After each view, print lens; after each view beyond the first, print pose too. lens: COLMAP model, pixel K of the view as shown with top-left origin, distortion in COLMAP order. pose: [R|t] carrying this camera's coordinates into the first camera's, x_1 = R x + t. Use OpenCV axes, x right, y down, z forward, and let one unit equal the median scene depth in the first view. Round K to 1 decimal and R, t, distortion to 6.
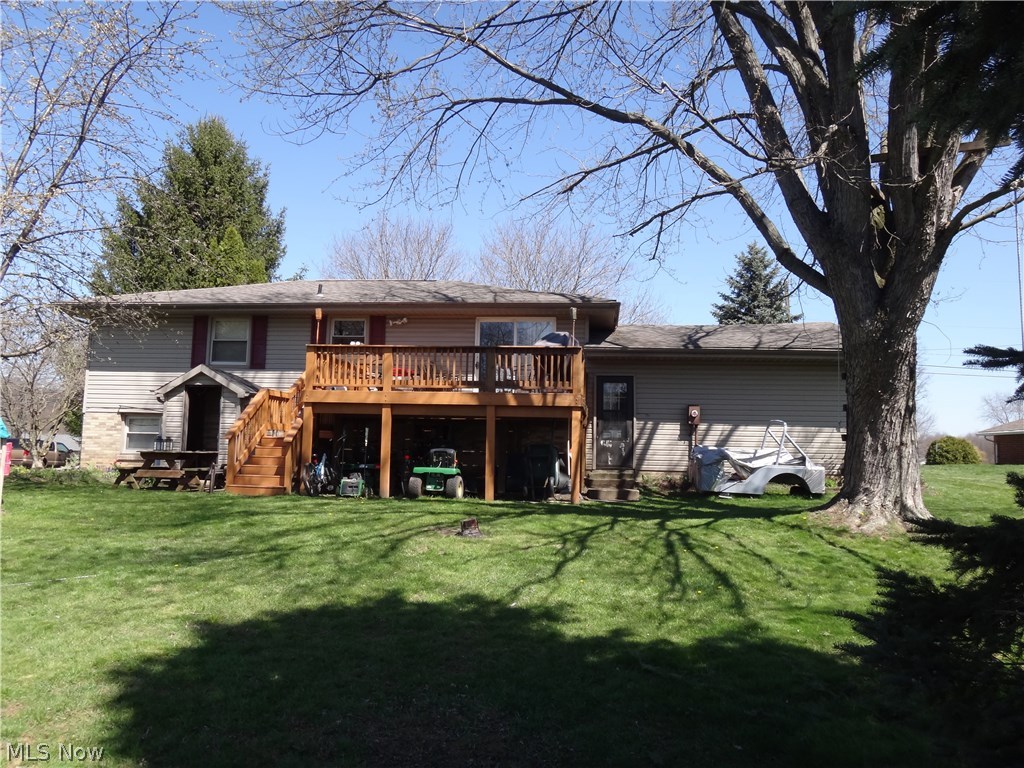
lens RADIAL K [[721.6, 0, 513.7], [0, 721.6, 380.5], [0, 0, 1]] dist [-0.035755, 0.001477]
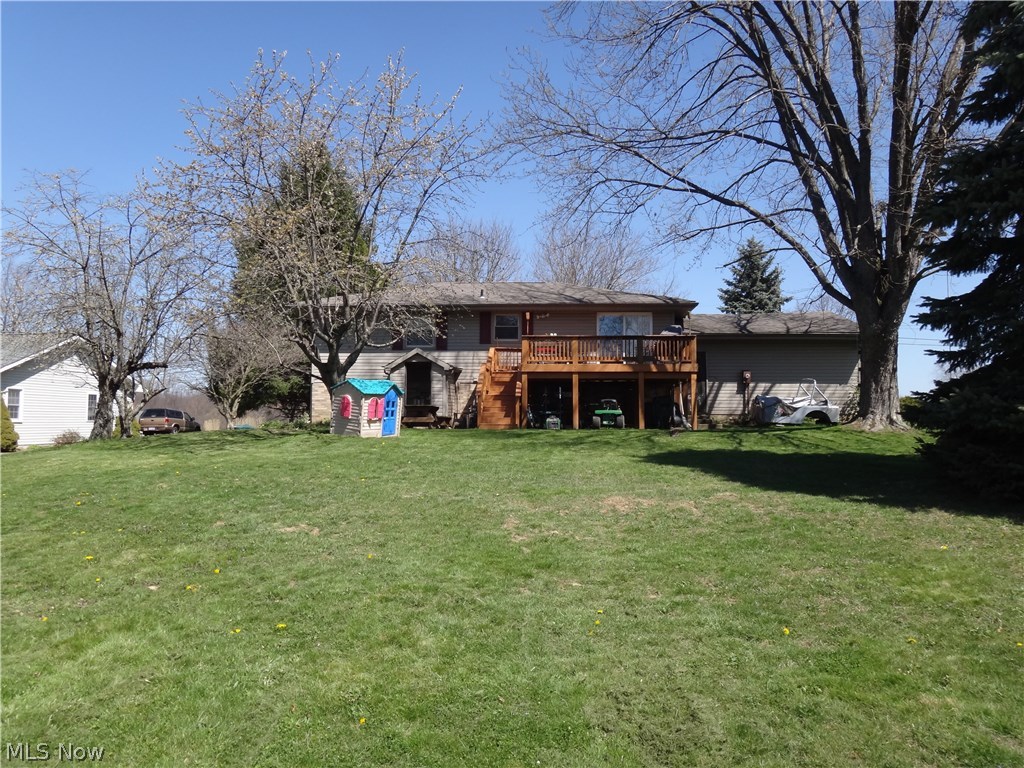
lens RADIAL K [[721.6, 0, 513.7], [0, 721.6, 380.5], [0, 0, 1]] dist [-0.035755, 0.001477]
pose [[0.998743, -0.016013, 0.047490, -0.387423], [0.014126, 0.999107, 0.039823, -0.014583], [-0.048085, -0.039102, 0.998078, -0.601853]]
